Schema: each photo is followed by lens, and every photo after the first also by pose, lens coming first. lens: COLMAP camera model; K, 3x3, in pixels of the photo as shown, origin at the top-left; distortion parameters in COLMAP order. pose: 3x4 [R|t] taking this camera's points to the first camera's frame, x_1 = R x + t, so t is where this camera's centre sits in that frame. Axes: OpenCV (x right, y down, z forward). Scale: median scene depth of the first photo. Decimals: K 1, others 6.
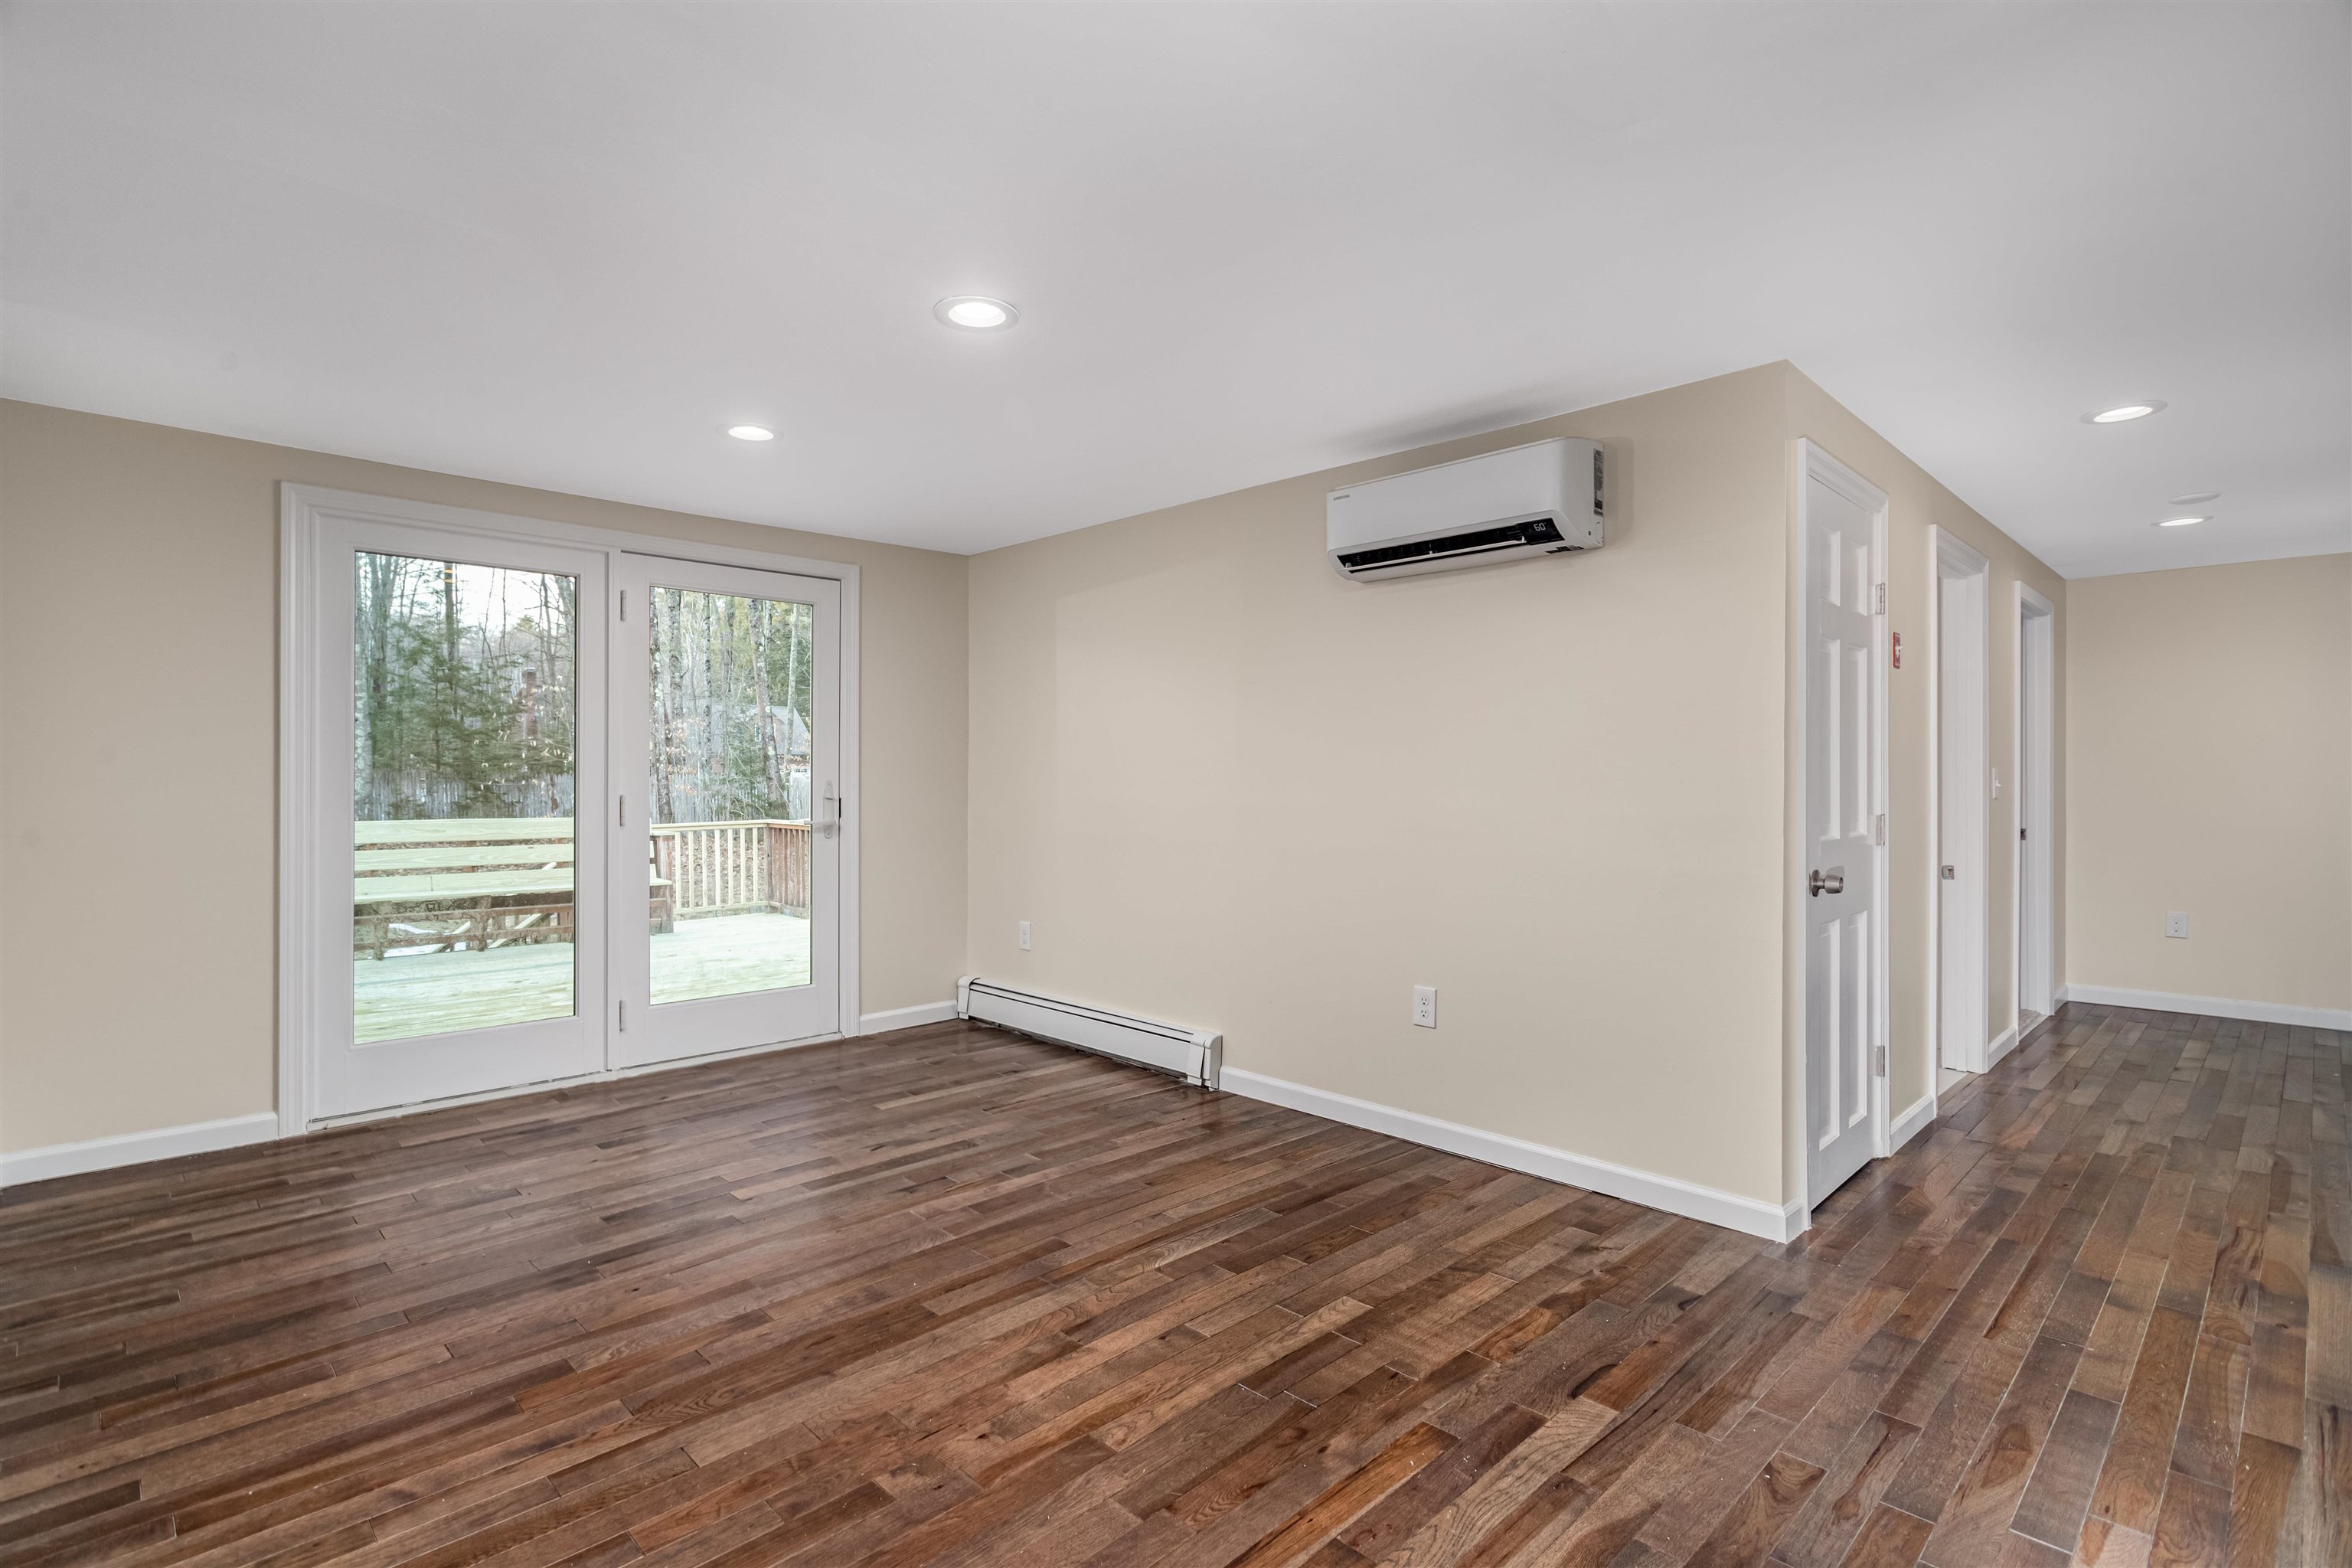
lens RADIAL K [[1121.6, 0, 1168.6], [0, 1121.6, 781.6], [0, 0, 1]] dist [0.000111, 0.000105]
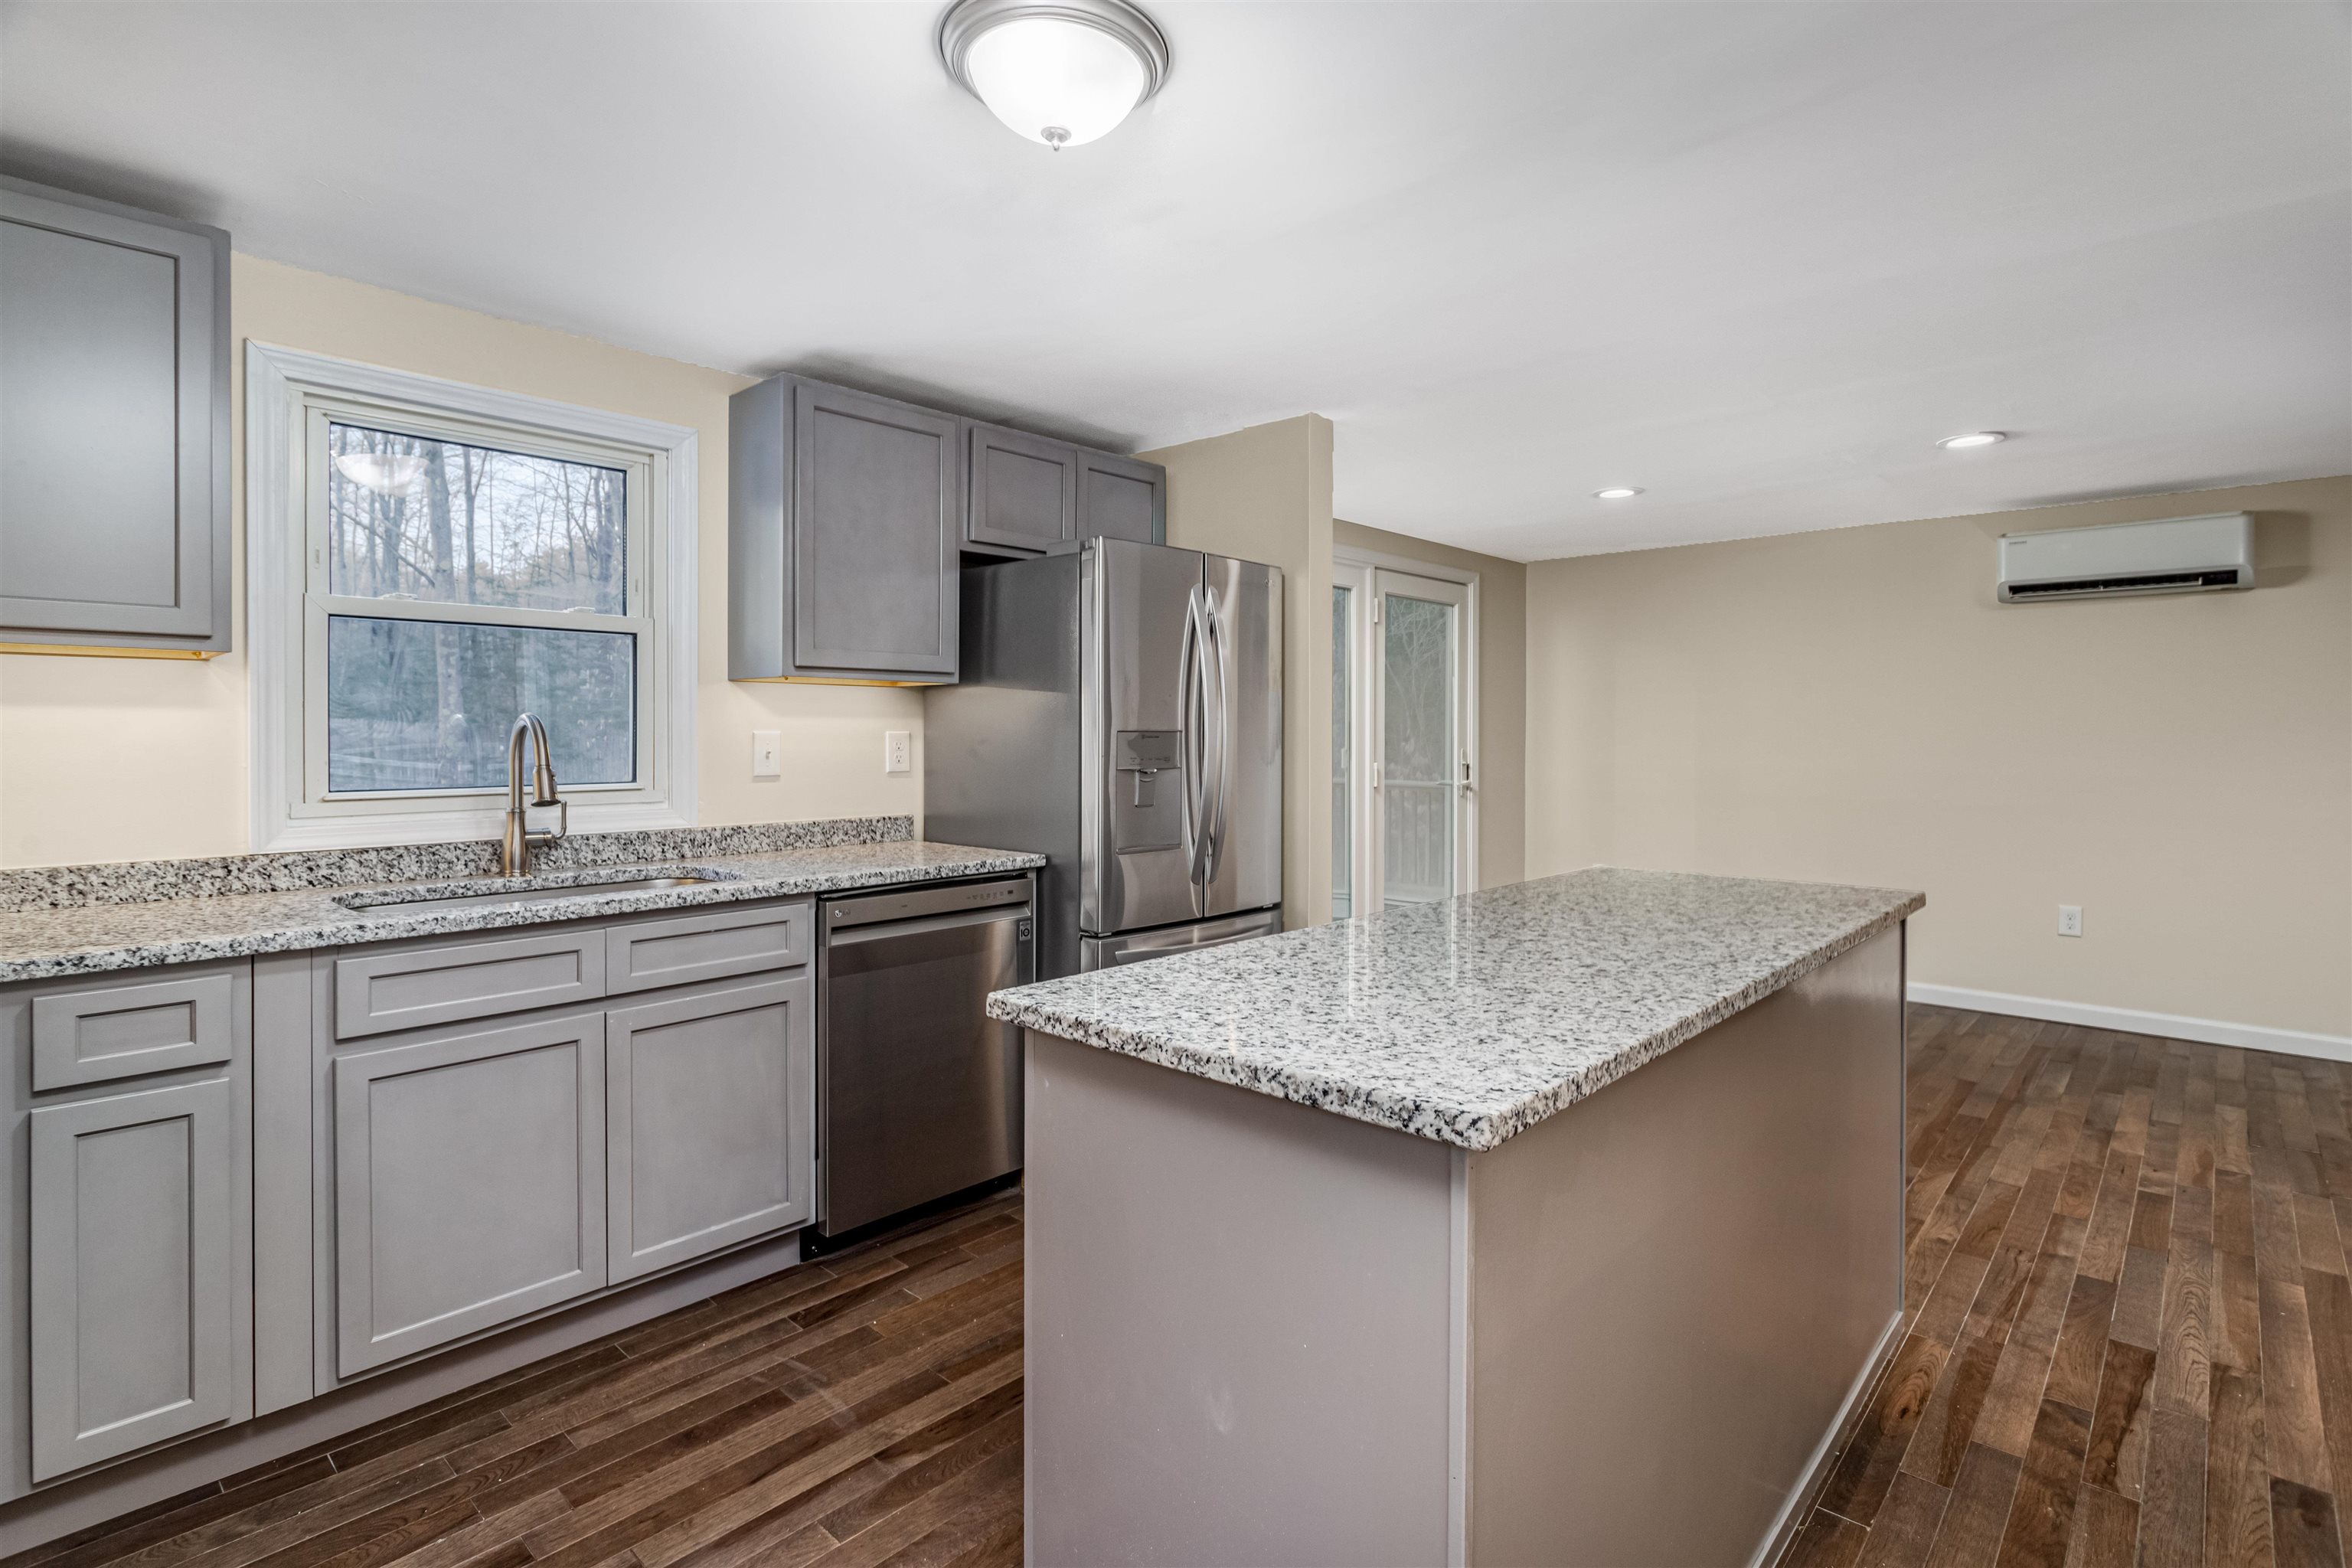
lens RADIAL K [[1121.6, 0, 1217.1], [0, 1121.6, 741.2], [0, 0, 1]] dist [0.000111, 0.000105]
pose [[0.998467, -0.004089, 0.055200, -1.359680], [0.003695, 0.999967, 0.007234, -0.044994], [-0.055227, -0.007019, 0.998449, -0.456043]]
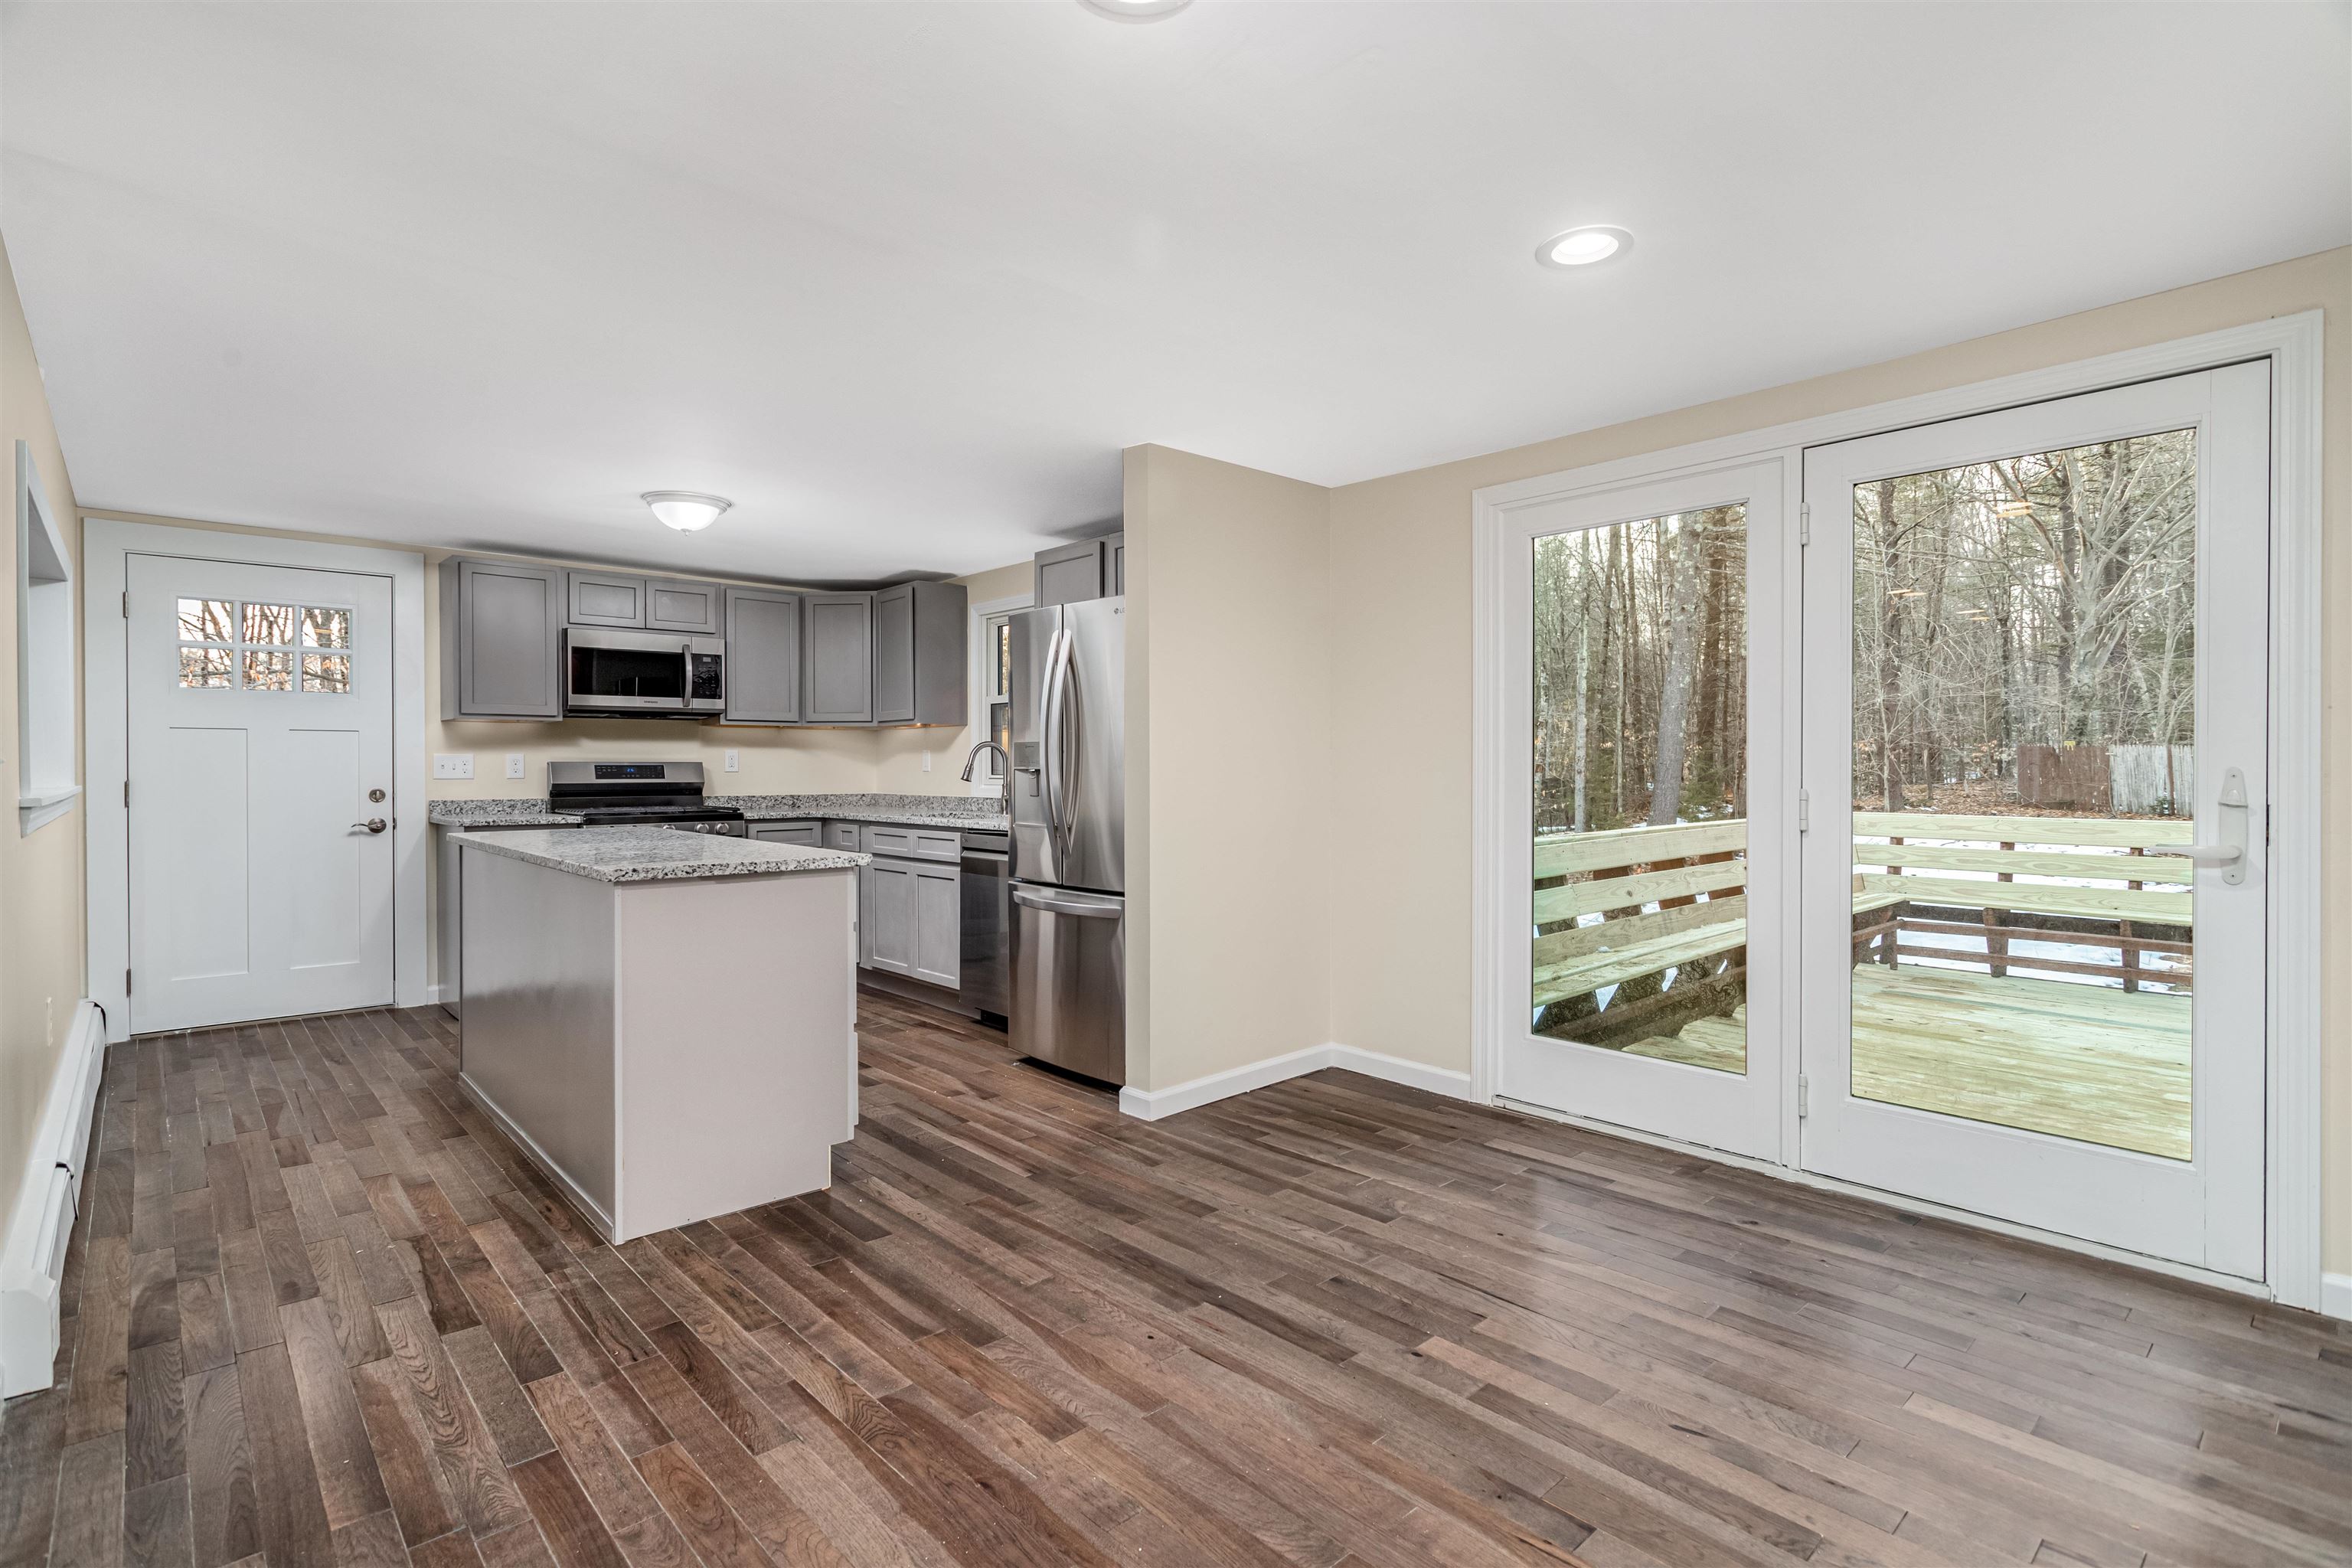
lens RADIAL K [[1121.6, 0, 1178.8], [0, 1121.6, 770.3], [0, 0, 1]] dist [0.000111, 0.000105]
pose [[-0.038161, -0.001496, -0.999270, 0.462002], [-0.000291, 0.999999, -0.001486, -0.001379], [0.999272, 0.000234, -0.038161, 1.148847]]
